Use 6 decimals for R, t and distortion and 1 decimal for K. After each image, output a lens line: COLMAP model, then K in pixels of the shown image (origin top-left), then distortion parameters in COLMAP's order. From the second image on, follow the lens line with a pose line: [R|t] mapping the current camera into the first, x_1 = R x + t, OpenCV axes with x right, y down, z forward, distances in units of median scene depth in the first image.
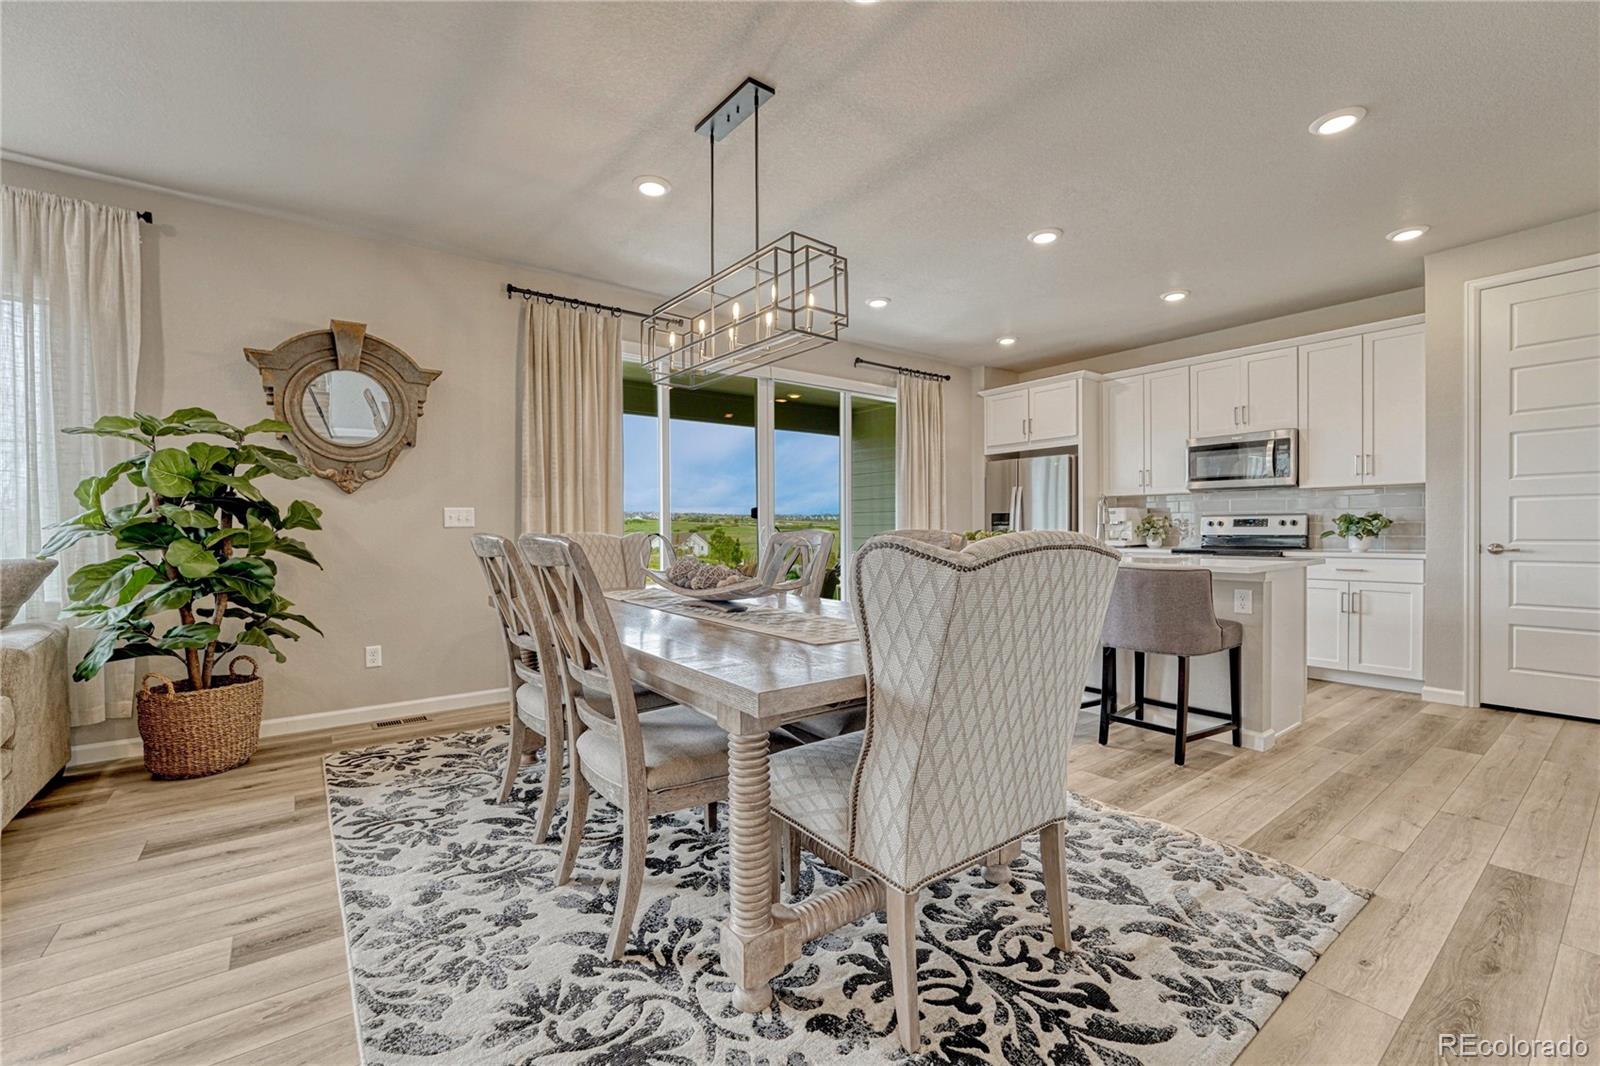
lens RADIAL K [[672.2, 0, 795.8], [0, 672.2, 534.8], [0, 0, 1]] dist [-0.011597, 0.000059]
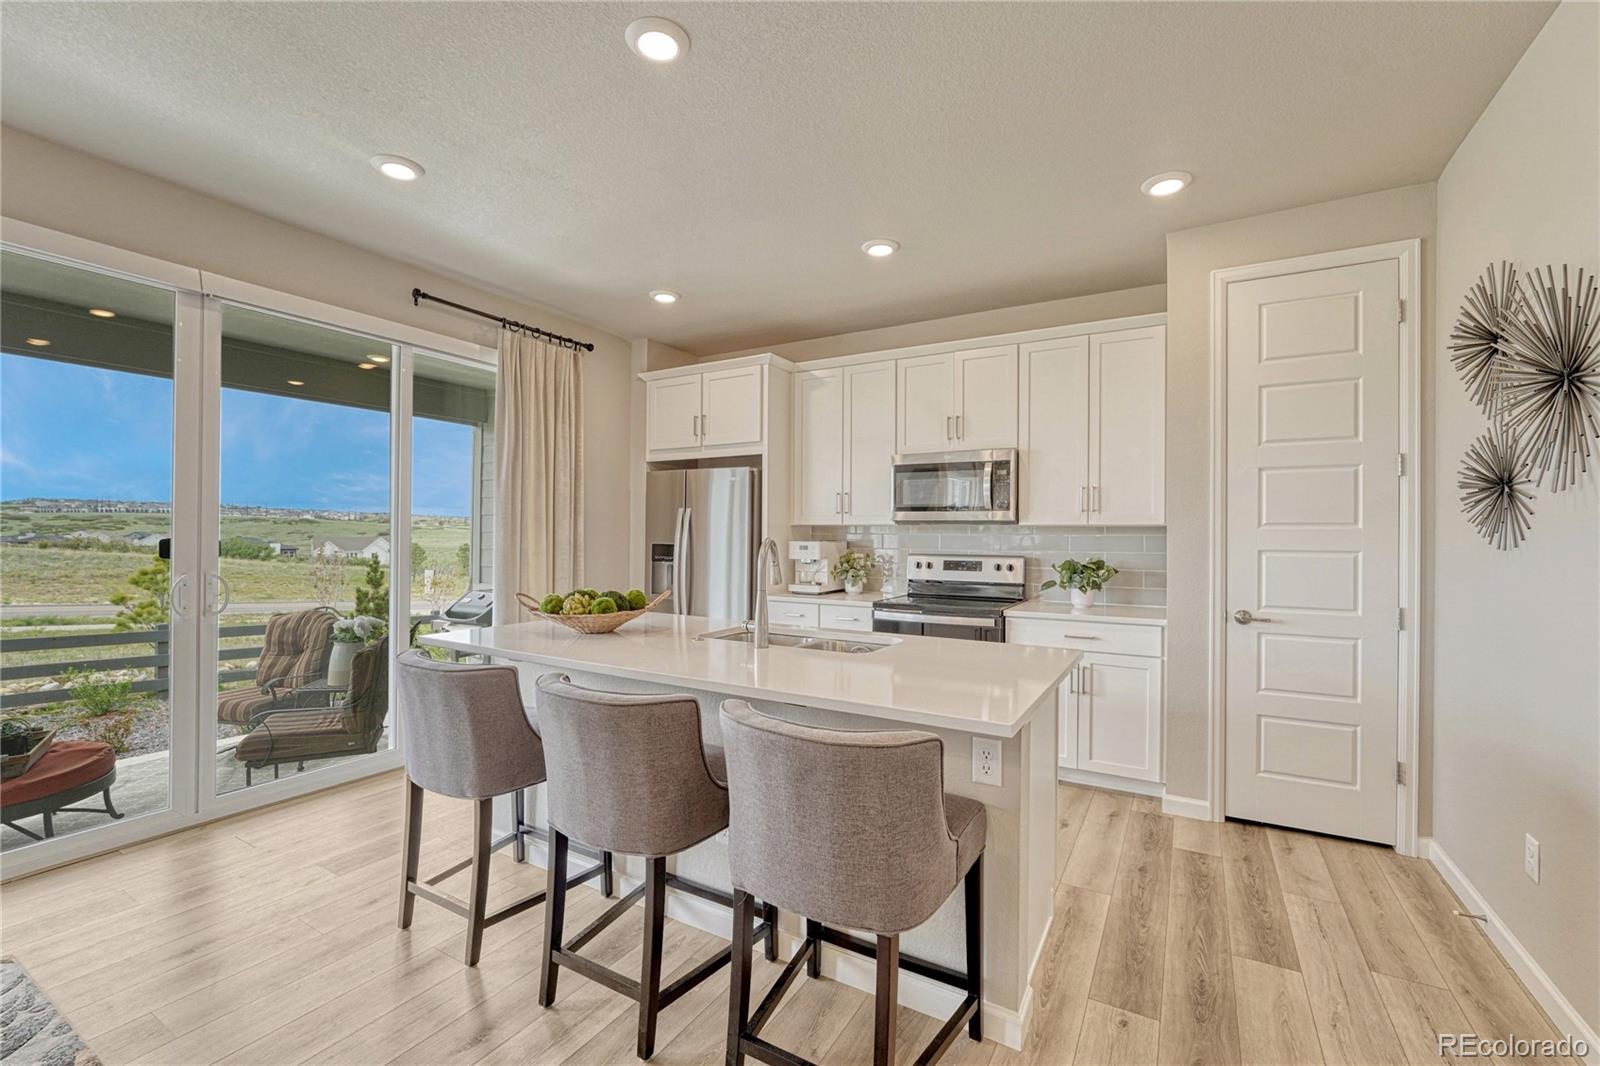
lens RADIAL K [[676.3, 0, 803.2], [0, 676.3, 531.3], [0, 0, 1]] dist [-0.008941, 0.000884]
pose [[0.920325, 0.013995, 0.390904, 0.289409], [-0.008867, 0.999849, -0.014920, -0.066004], [-0.391054, 0.010265, 0.920310, 0.503774]]
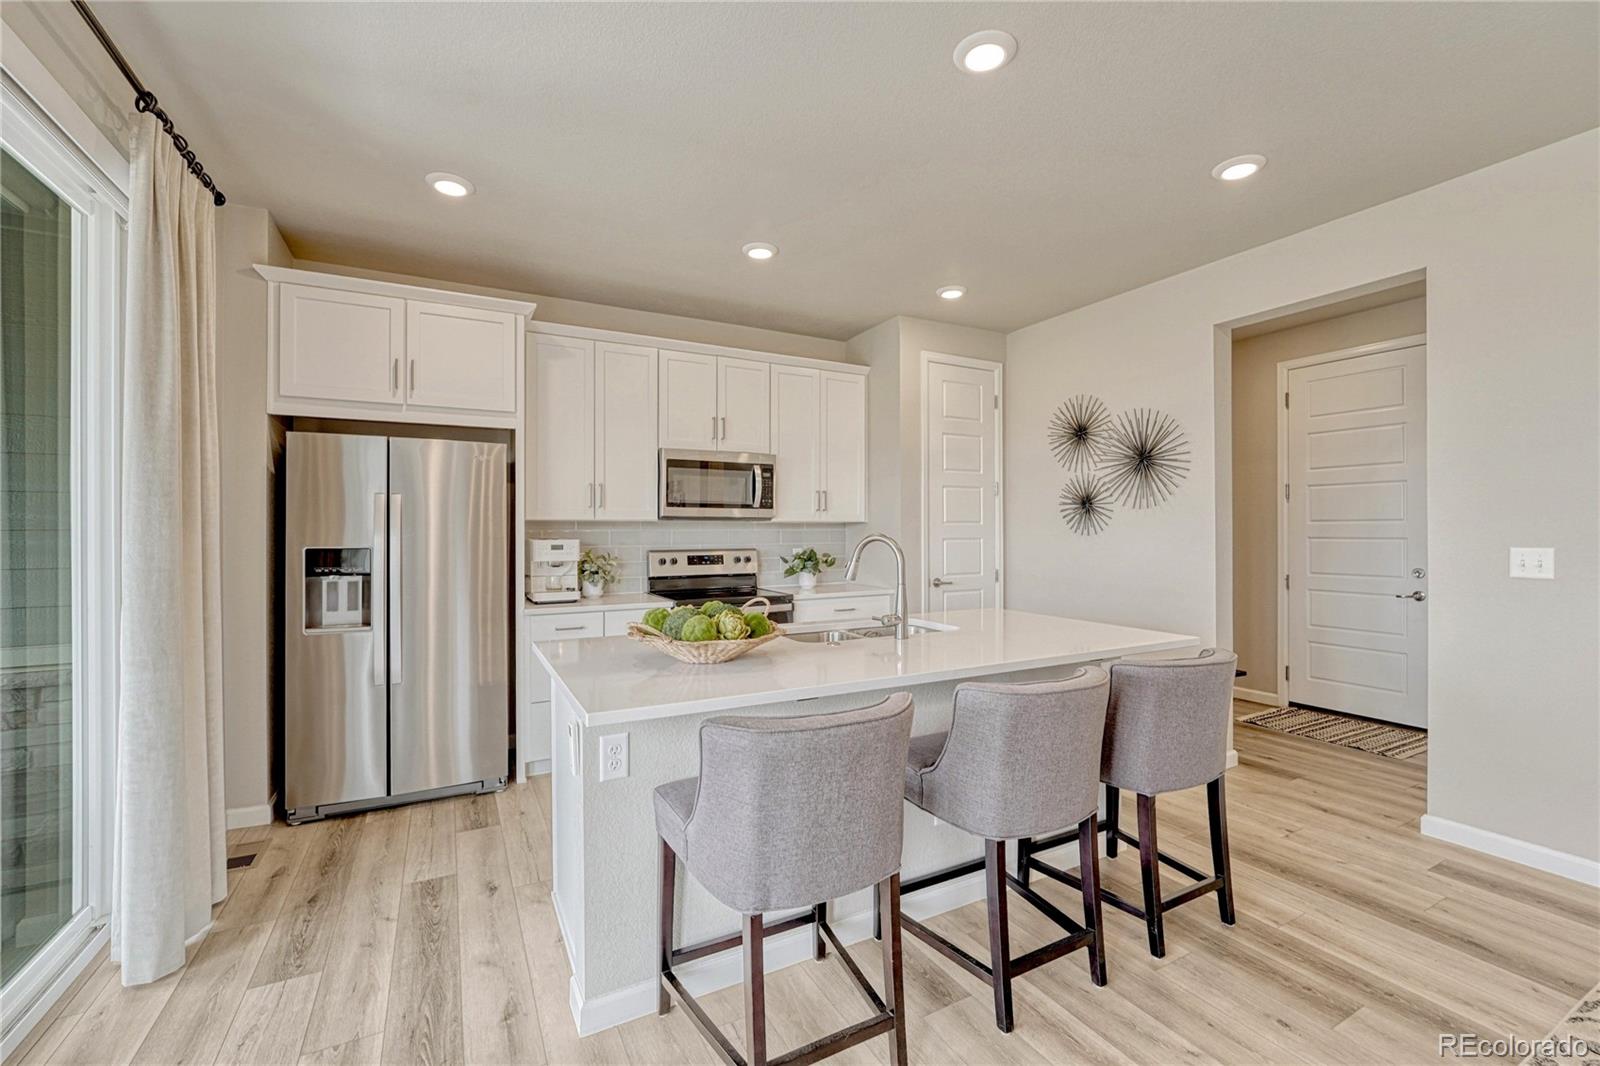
lens RADIAL K [[676.3, 0, 803.2], [0, 676.3, 531.3], [0, 0, 1]] dist [-0.008941, 0.000884]
pose [[0.148270, 0.005115, 0.988934, -0.185136], [0.009392, 0.999934, -0.006580, -0.068568], [-0.988902, 0.010263, 0.148213, 1.116148]]
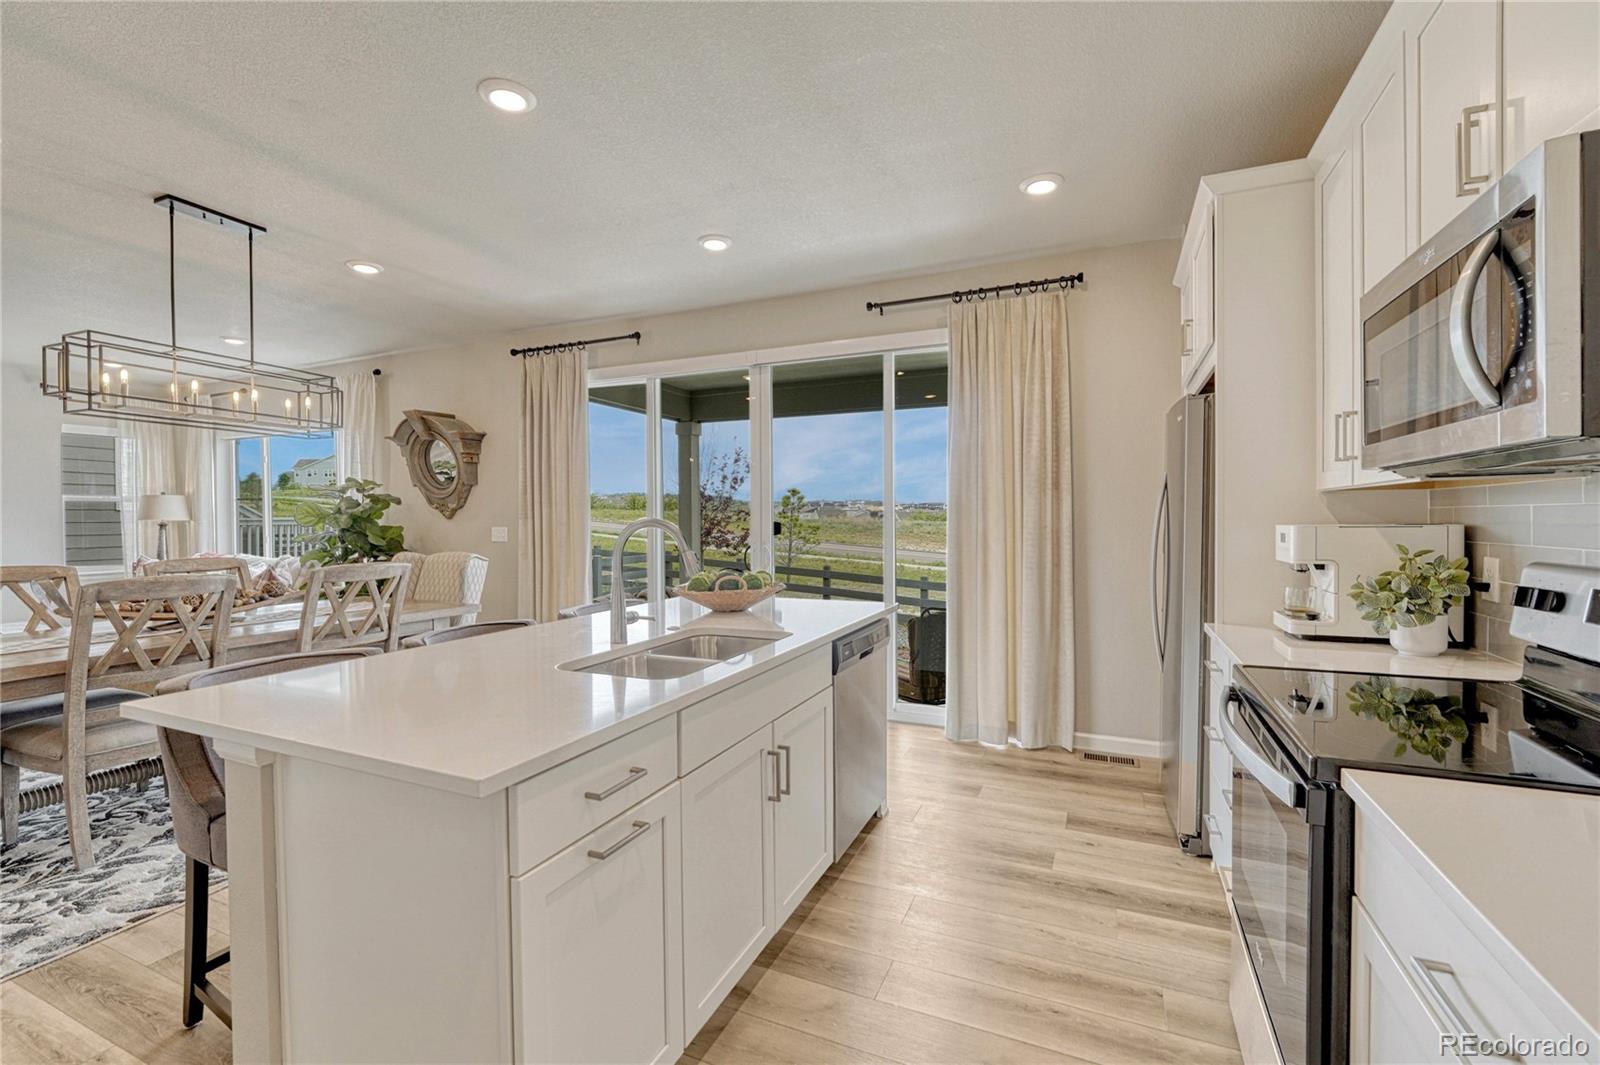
lens RADIAL K [[676.3, 0, 803.2], [0, 676.3, 530.8], [0, 0, 1]] dist [-0.008941, 0.000884]
pose [[0.490673, 0.019895, -0.871117, 1.087368], [-0.004233, 0.999782, 0.020449, -0.070913], [0.871333, -0.006347, 0.490650, 0.975975]]
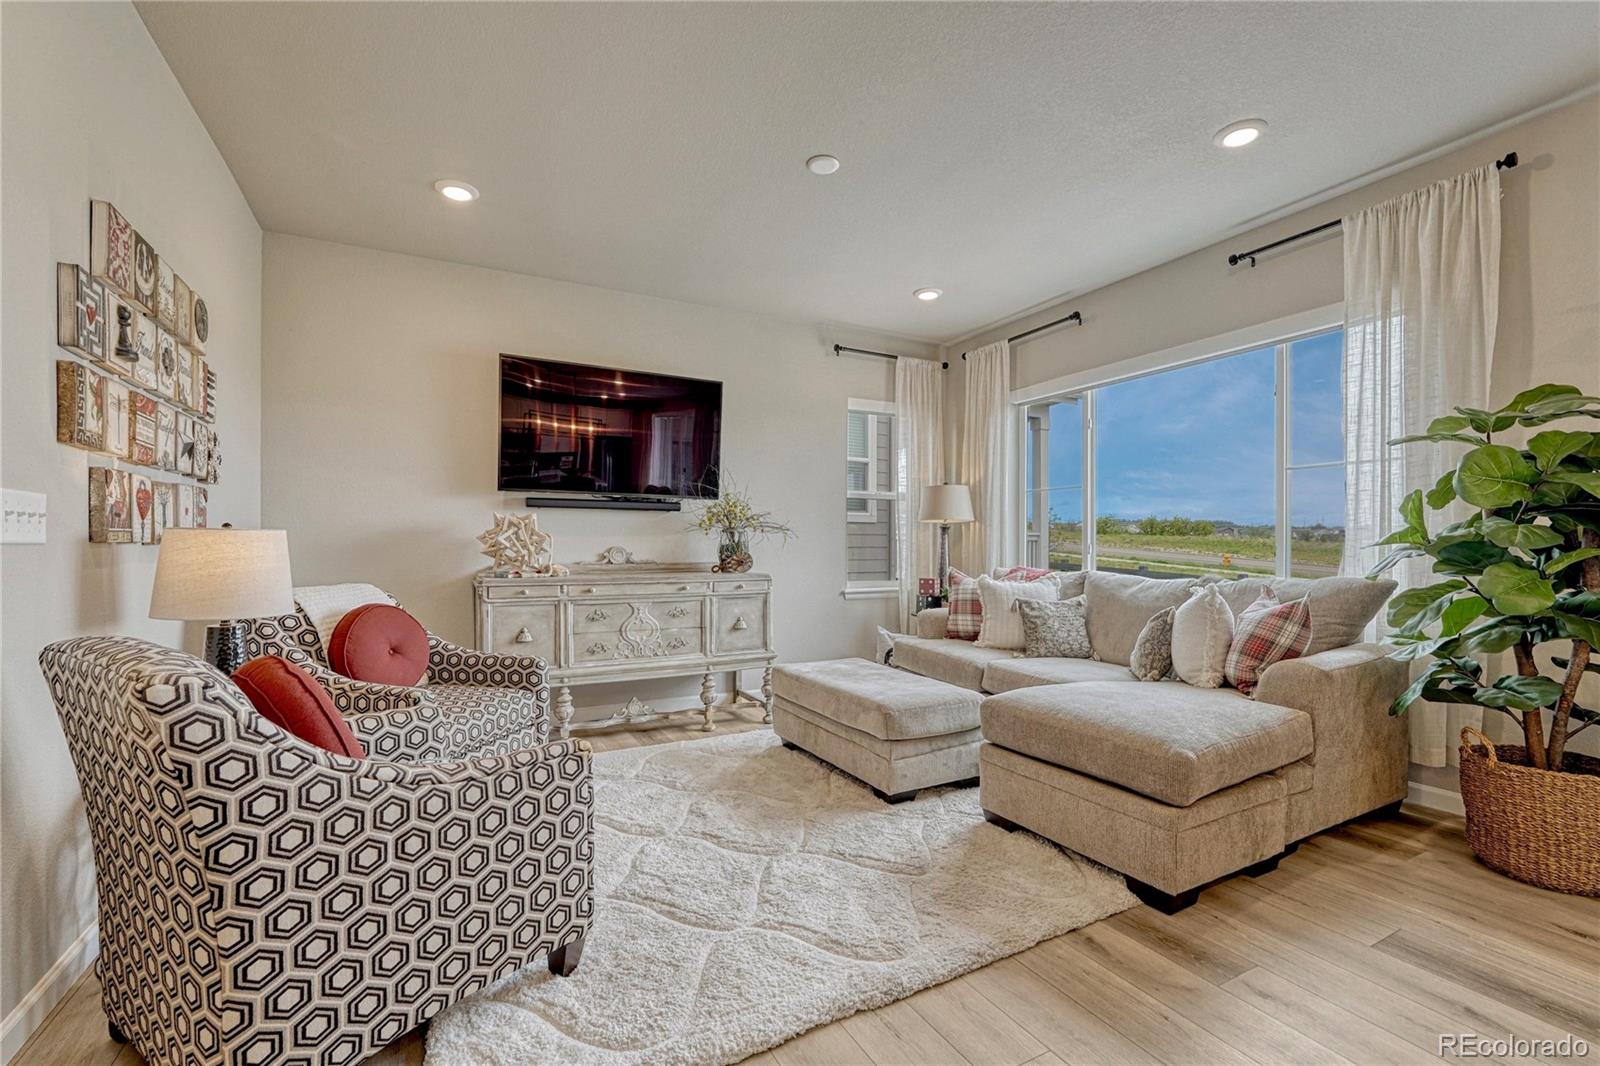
lens RADIAL K [[685.2, 0, 807.6], [0, 685.2, 554.2], [0, 0, 1]] dist [-0.008234, -0.000156]
pose [[-0.152359, 0.015151, -0.988209, -0.026437], [-0.008281, 0.999828, 0.016606, -0.007377], [0.988290, 0.010714, -0.152208, 0.256659]]
